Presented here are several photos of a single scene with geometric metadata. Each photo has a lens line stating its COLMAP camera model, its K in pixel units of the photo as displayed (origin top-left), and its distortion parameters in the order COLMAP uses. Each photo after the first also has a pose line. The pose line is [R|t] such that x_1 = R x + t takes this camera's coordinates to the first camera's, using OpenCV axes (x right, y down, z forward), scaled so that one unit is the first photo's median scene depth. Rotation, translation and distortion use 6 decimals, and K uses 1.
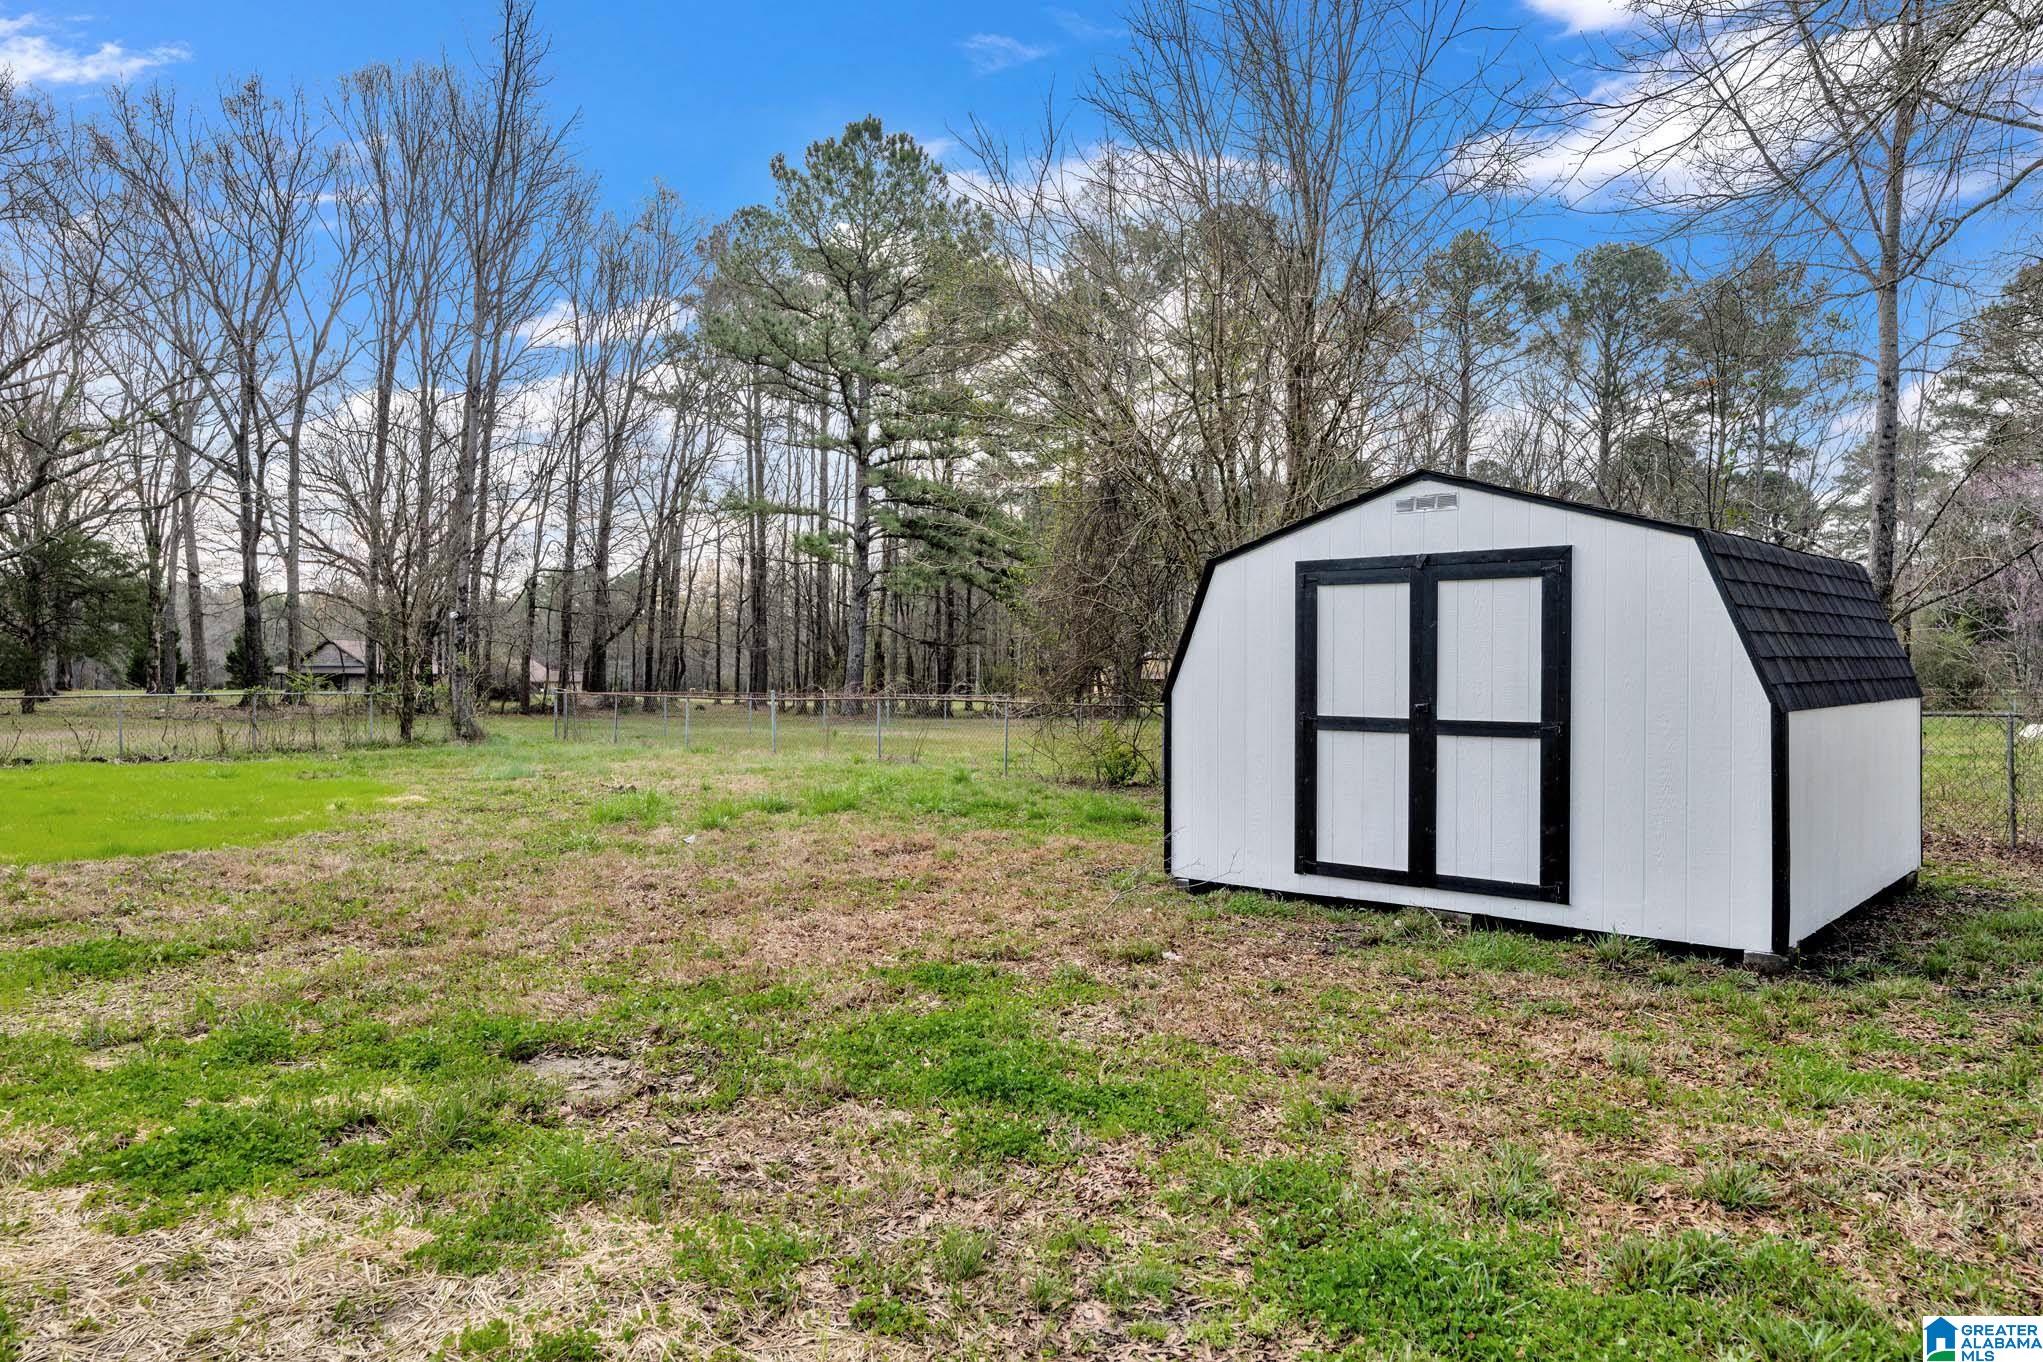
lens RADIAL K [[1357.8, 0, 1015.9], [0, 1357.8, 675.3], [0, 0, 1]] dist [0.000769, 0.002554]
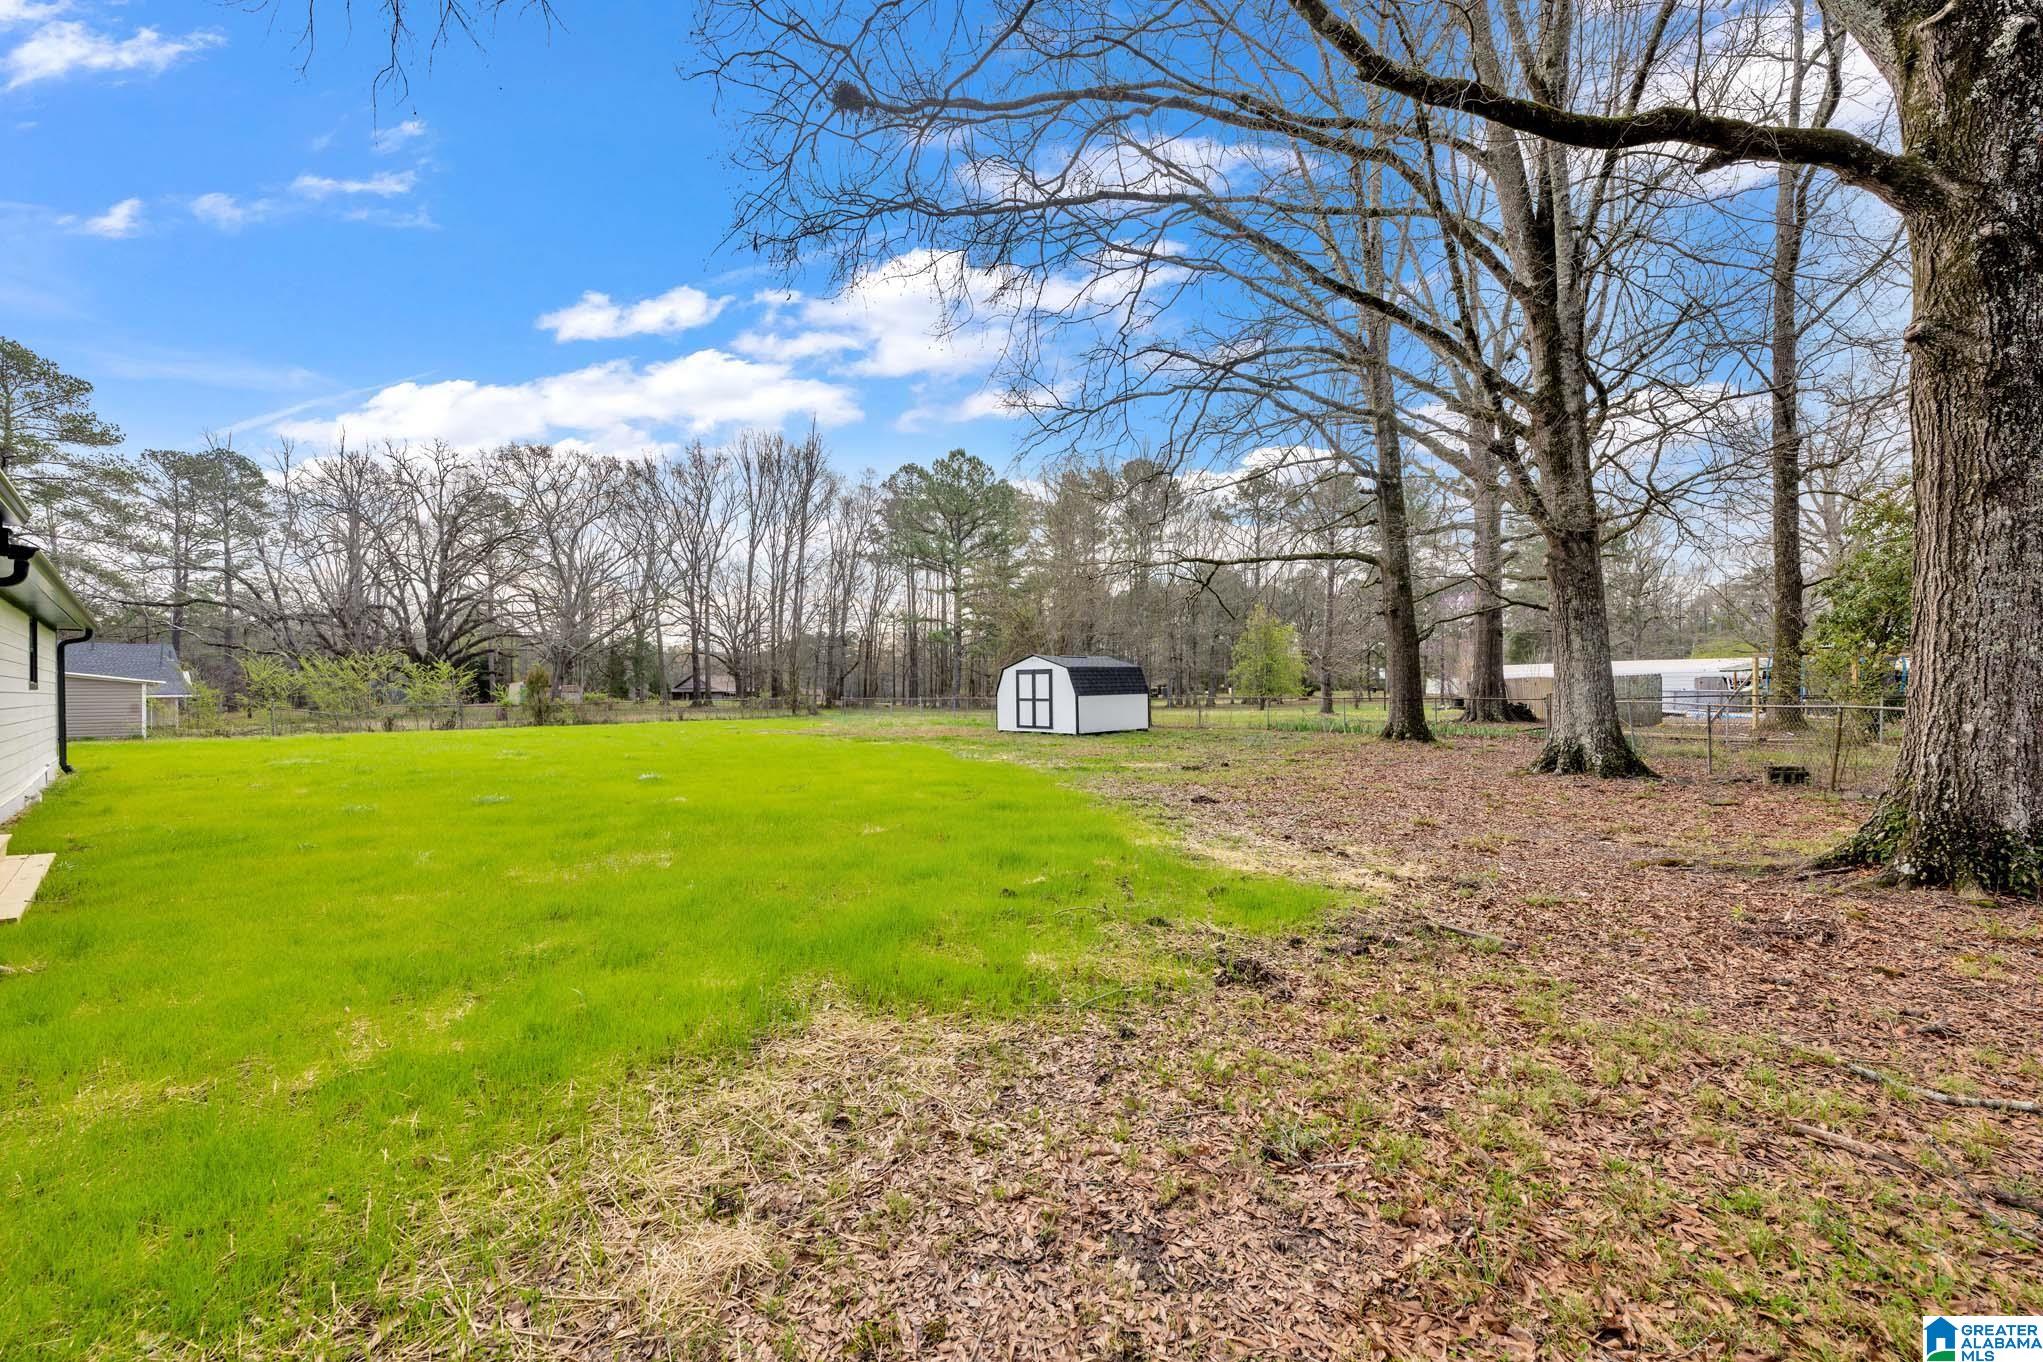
lens RADIAL K [[809.2, 0, 1024.6], [0, 809.2, 685.7], [0, 0, 1]] dist [0.001798, 0.000479]
pose [[0.998715, -0.009251, -0.049825, 0.066846], [0.009067, 0.999951, -0.003903, -0.001277], [0.049859, 0.003446, 0.998750, -0.366109]]
